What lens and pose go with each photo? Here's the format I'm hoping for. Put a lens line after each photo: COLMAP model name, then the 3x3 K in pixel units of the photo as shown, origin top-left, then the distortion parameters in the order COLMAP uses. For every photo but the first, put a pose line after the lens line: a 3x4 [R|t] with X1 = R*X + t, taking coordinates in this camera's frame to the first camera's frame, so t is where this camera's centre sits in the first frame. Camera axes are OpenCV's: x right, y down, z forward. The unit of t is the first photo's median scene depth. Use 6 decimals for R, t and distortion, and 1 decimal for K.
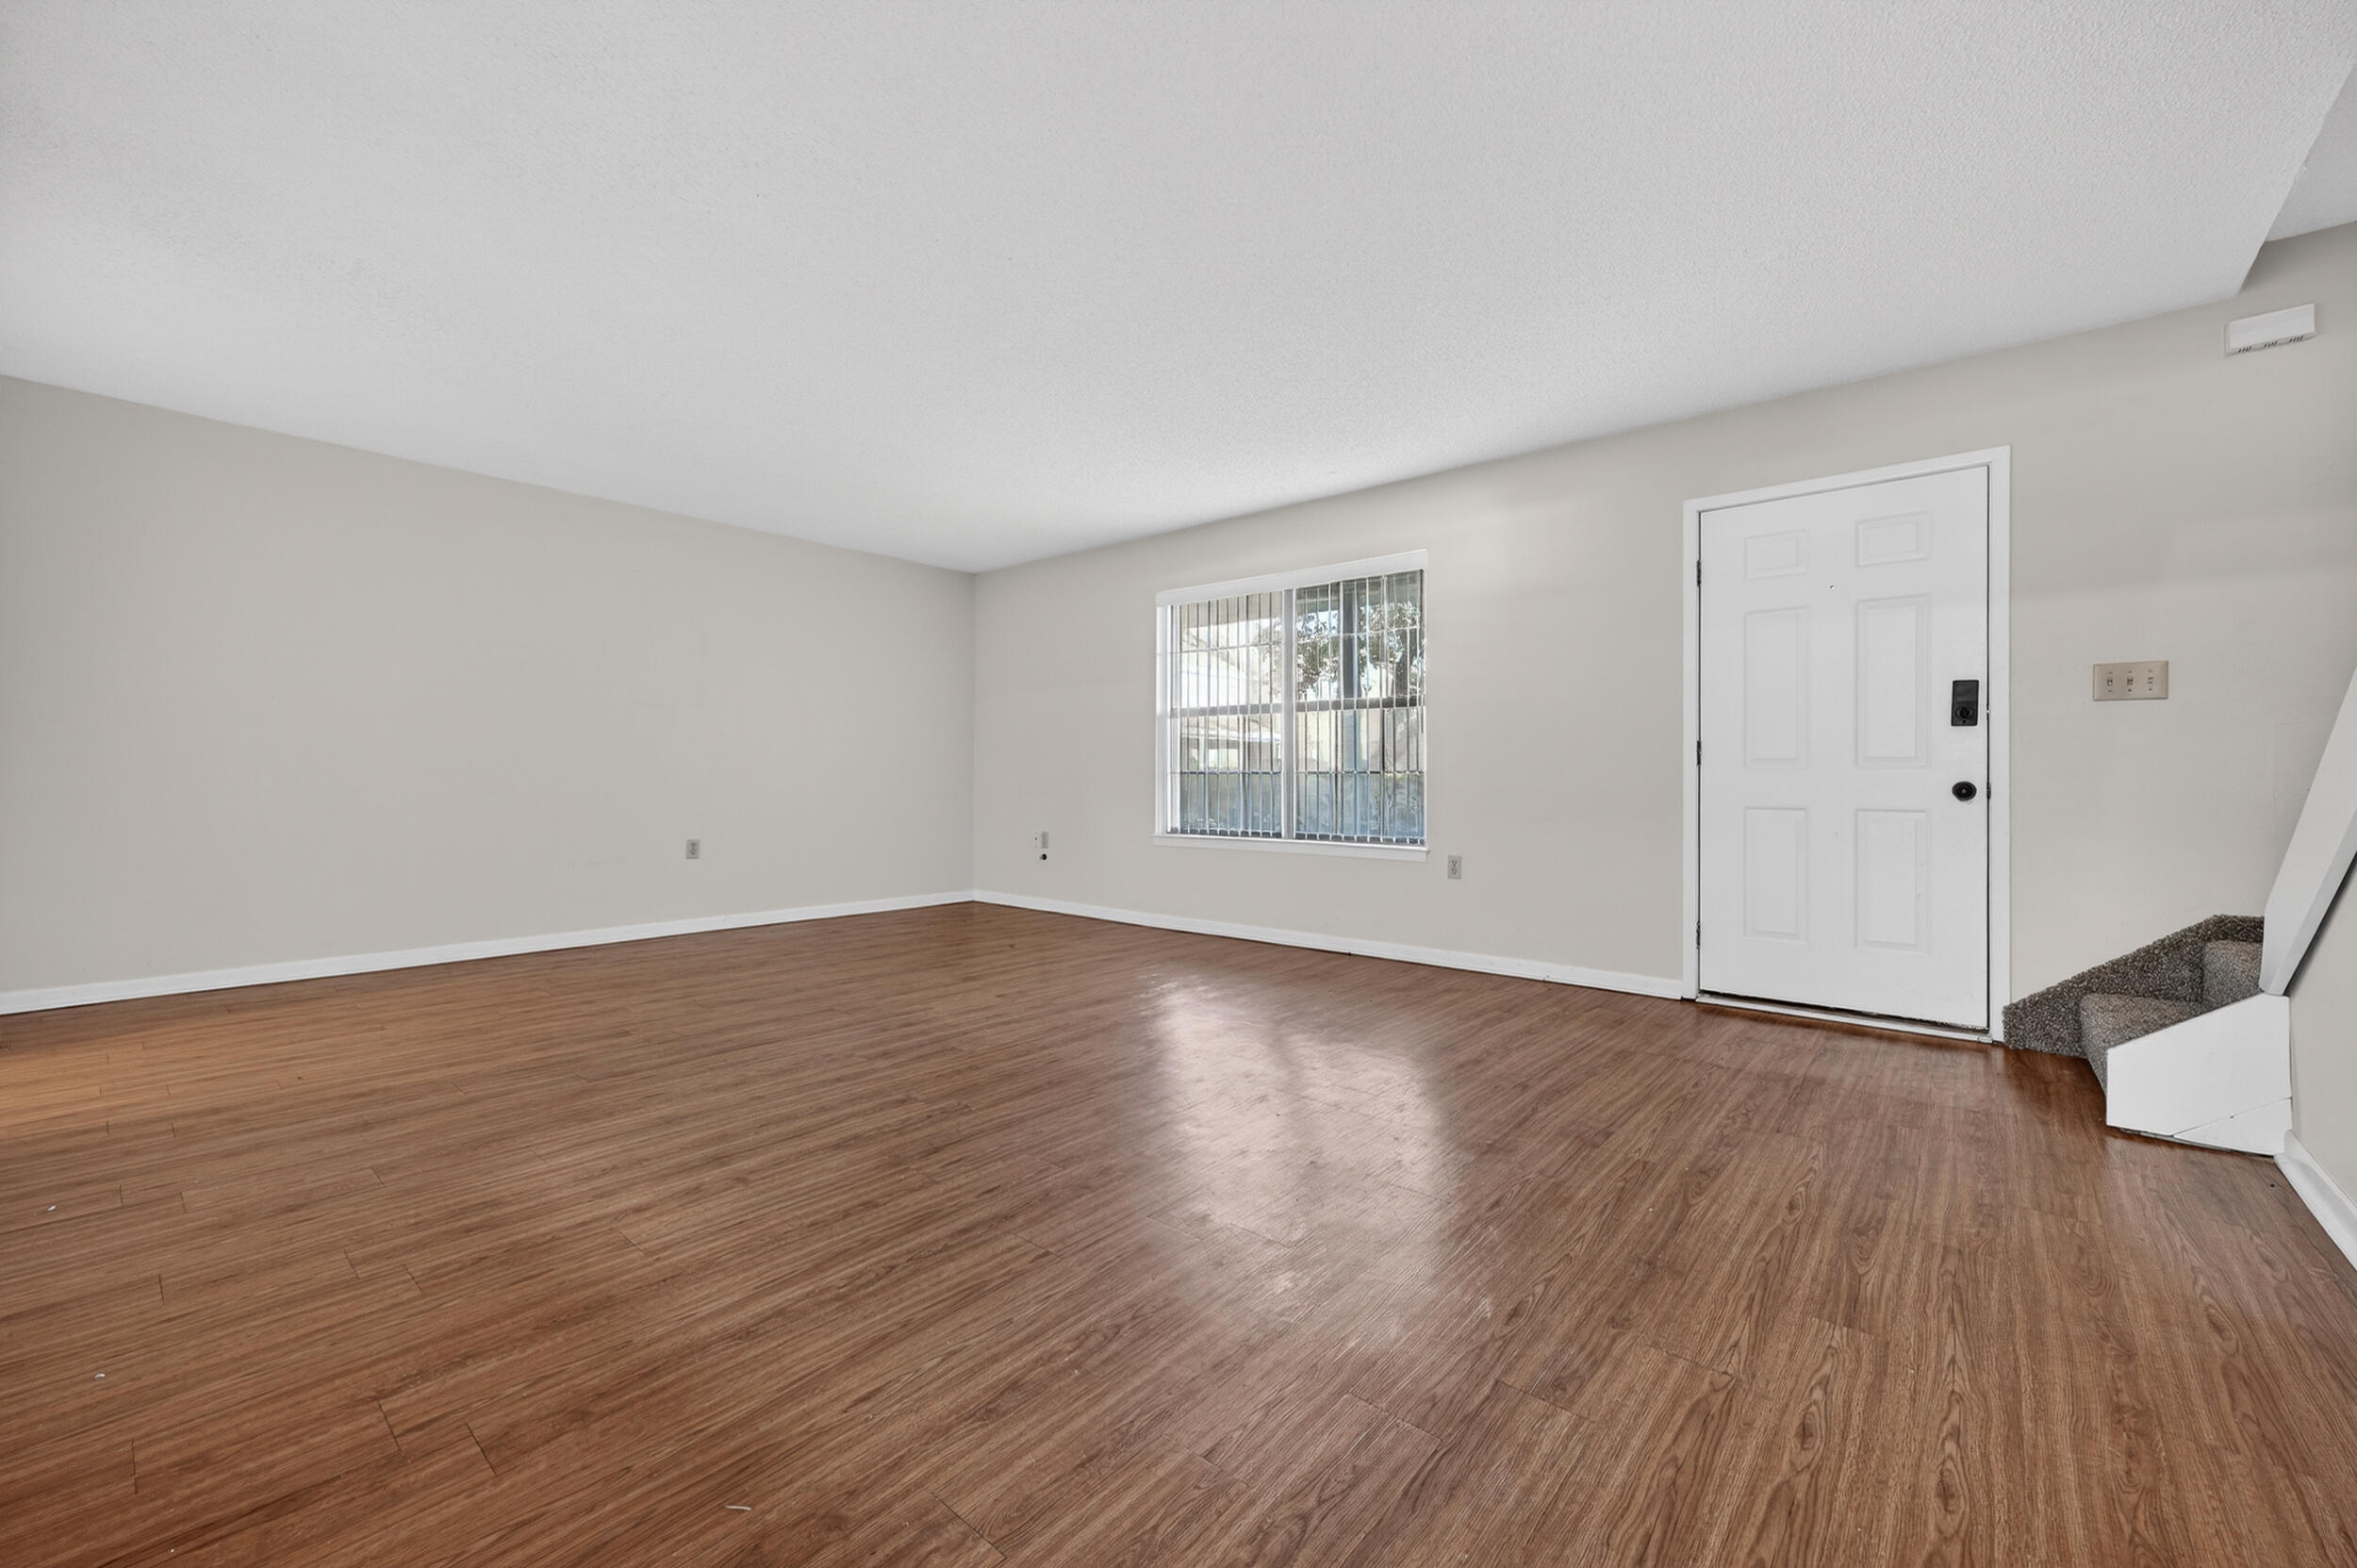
lens RADIAL K [[956.0, 0, 1184.9], [0, 956.0, 754.8], [0, 0, 1]] dist [-0.014462, 0.009626]
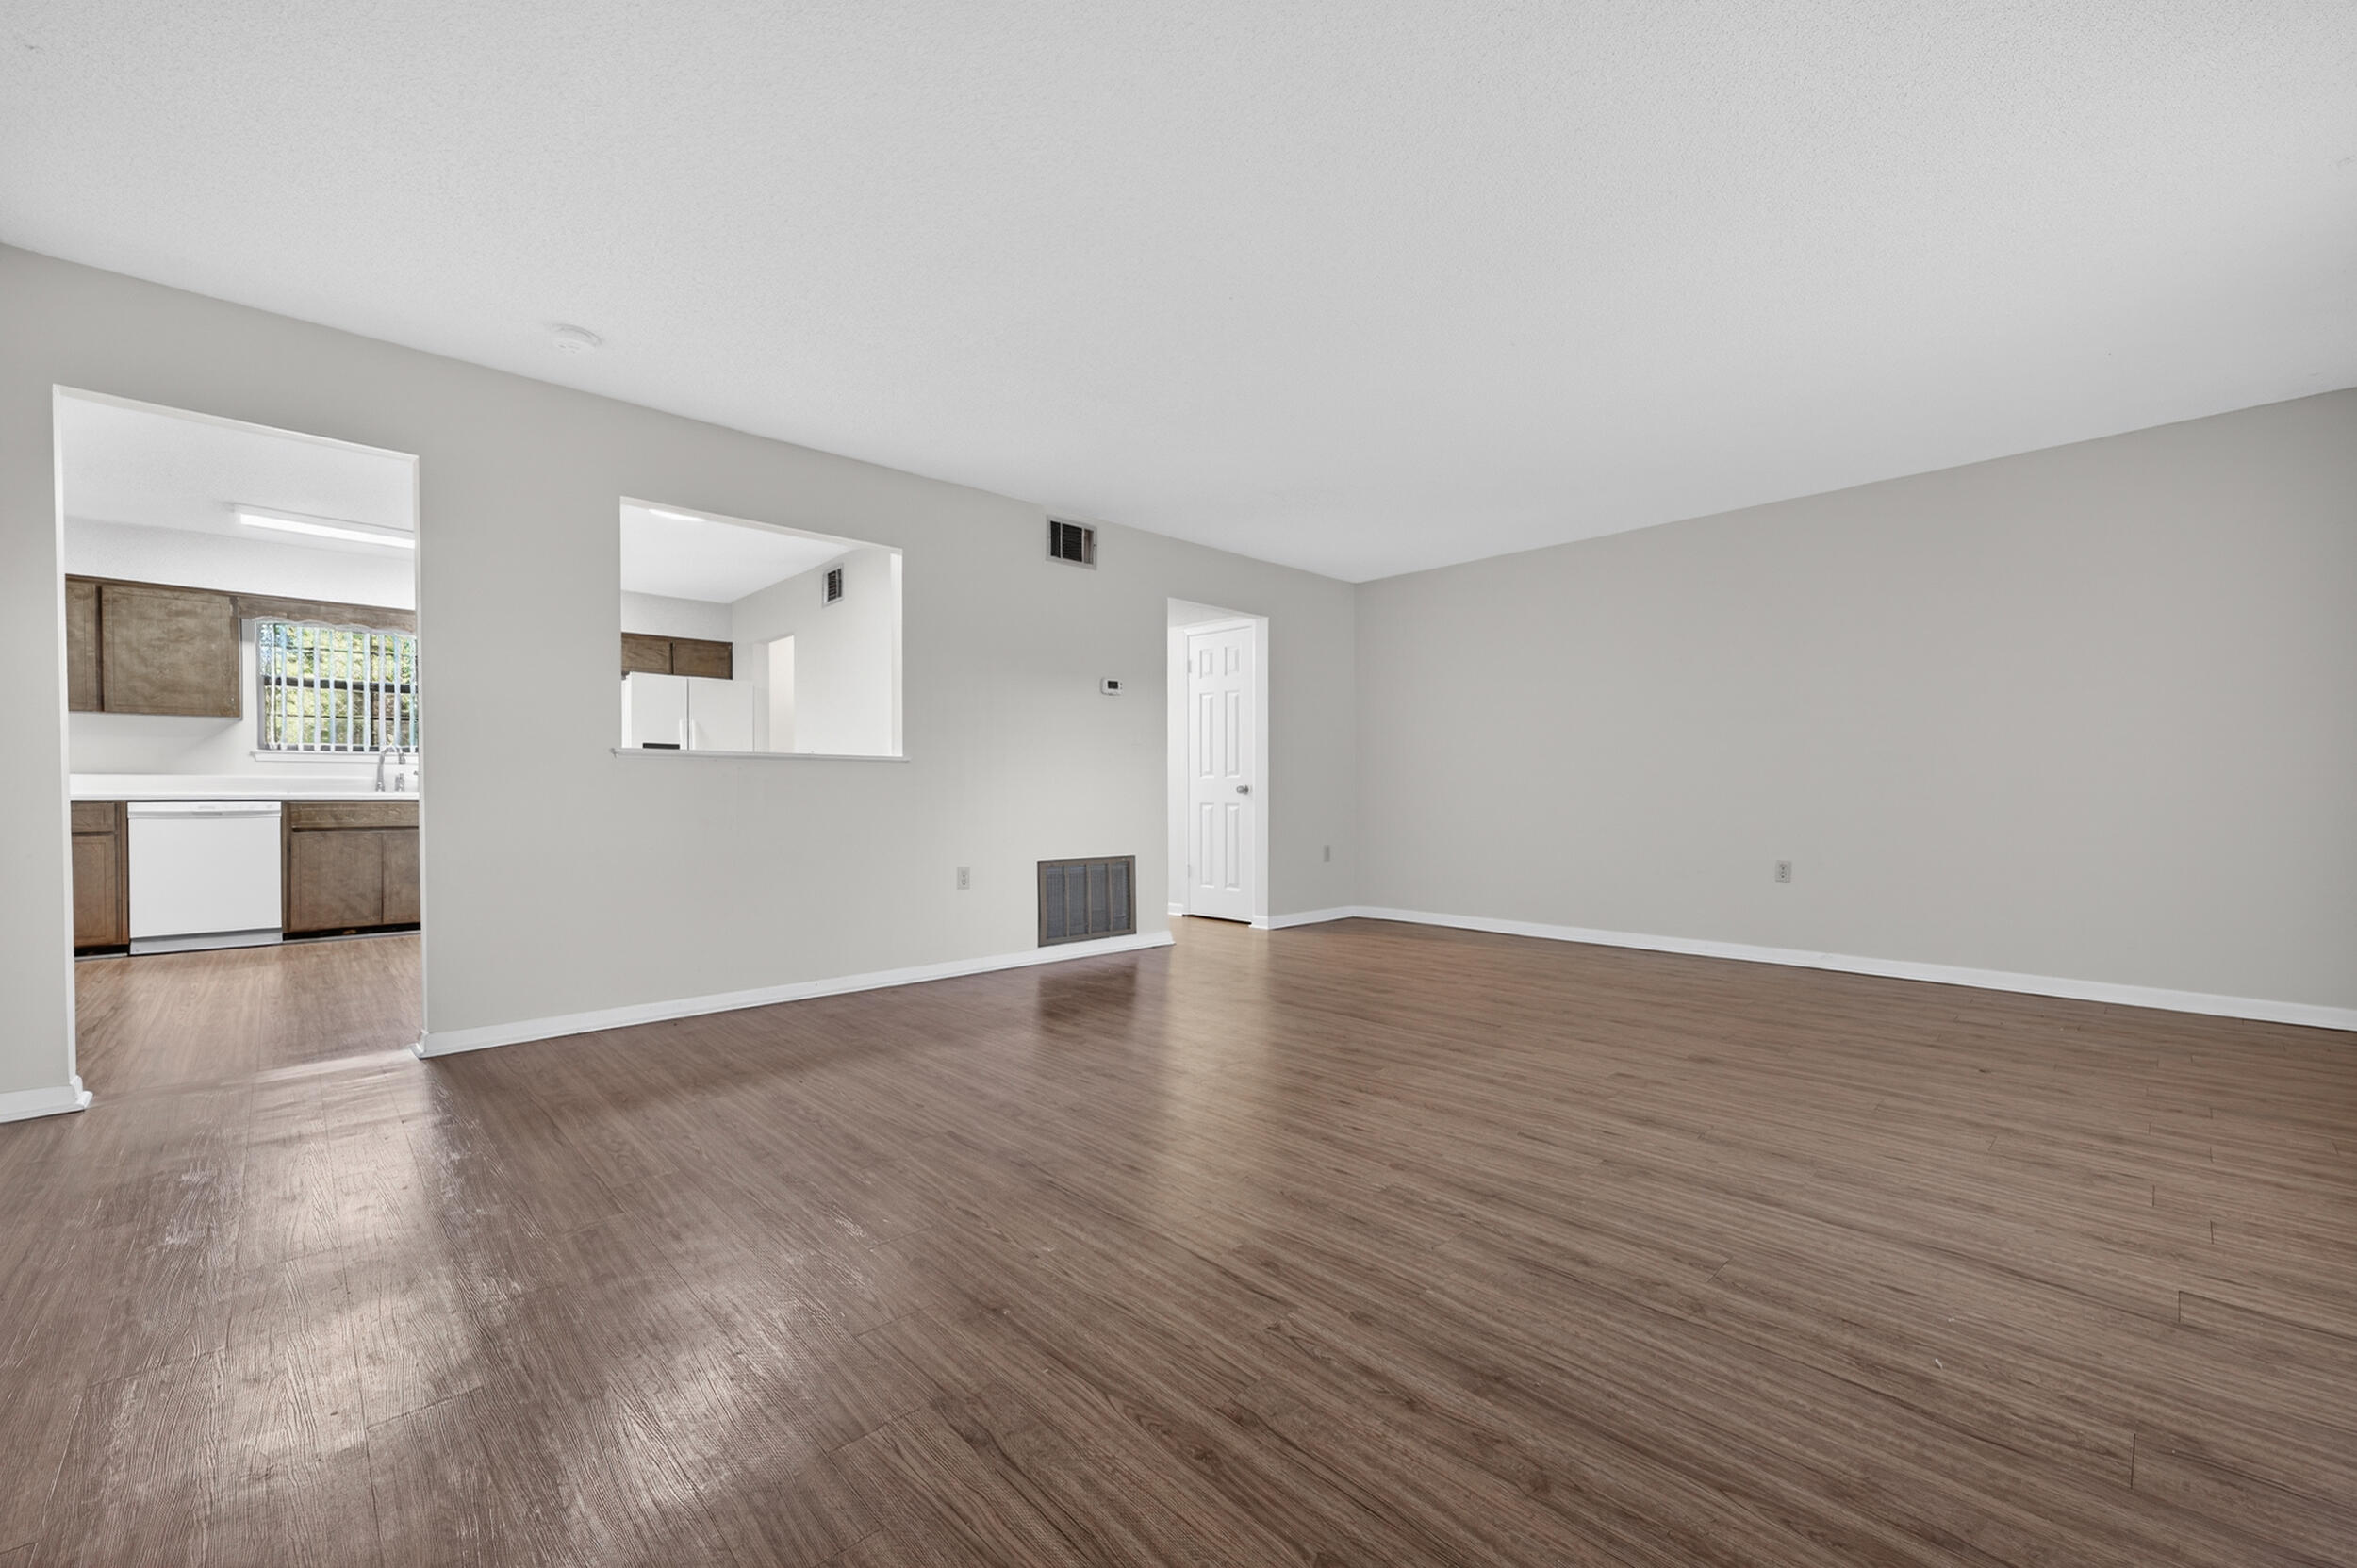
lens RADIAL K [[963.2, 0, 1182.5], [0, 963.2, 799.6], [0, 0, 1]] dist [0.011954, -0.000114]
pose [[-0.129941, 0.001538, -0.991521, 0.782043], [0.027913, 0.999608, -0.002108, 0.030211], [0.991129, -0.027951, -0.129933, 0.961859]]
